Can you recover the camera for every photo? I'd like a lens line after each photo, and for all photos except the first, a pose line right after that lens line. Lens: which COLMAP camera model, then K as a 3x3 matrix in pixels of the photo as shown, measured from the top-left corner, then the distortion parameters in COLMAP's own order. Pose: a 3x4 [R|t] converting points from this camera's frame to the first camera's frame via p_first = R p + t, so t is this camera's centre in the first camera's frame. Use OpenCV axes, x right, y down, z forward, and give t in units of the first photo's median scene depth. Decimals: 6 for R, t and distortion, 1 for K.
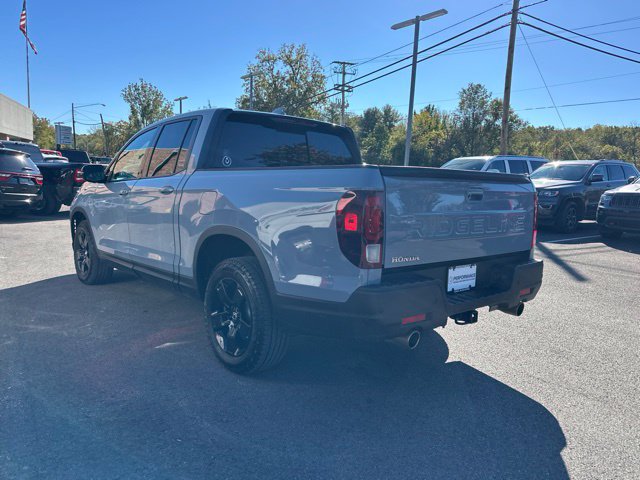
lens RADIAL K [[481.0, 0, 320.0], [0, 481.0, 240.0], [0, 0, 1]] dist [-0.000310, -0.001986]
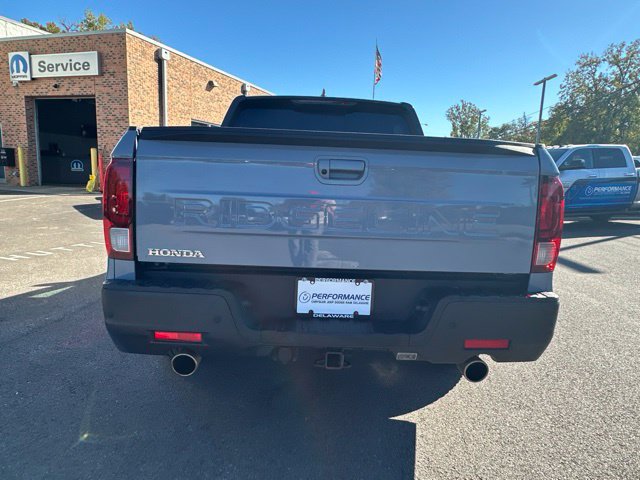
lens RADIAL K [[406.3, 0, 320.0], [0, 406.3, 240.0], [0, 0, 1]] dist [-0.005301, -0.000917]
pose [[0.772441, 0.085143, -0.629354, 0.626737], [-0.080095, 0.996120, 0.036457, -0.017999], [0.630016, 0.022247, 0.776263, 0.560677]]
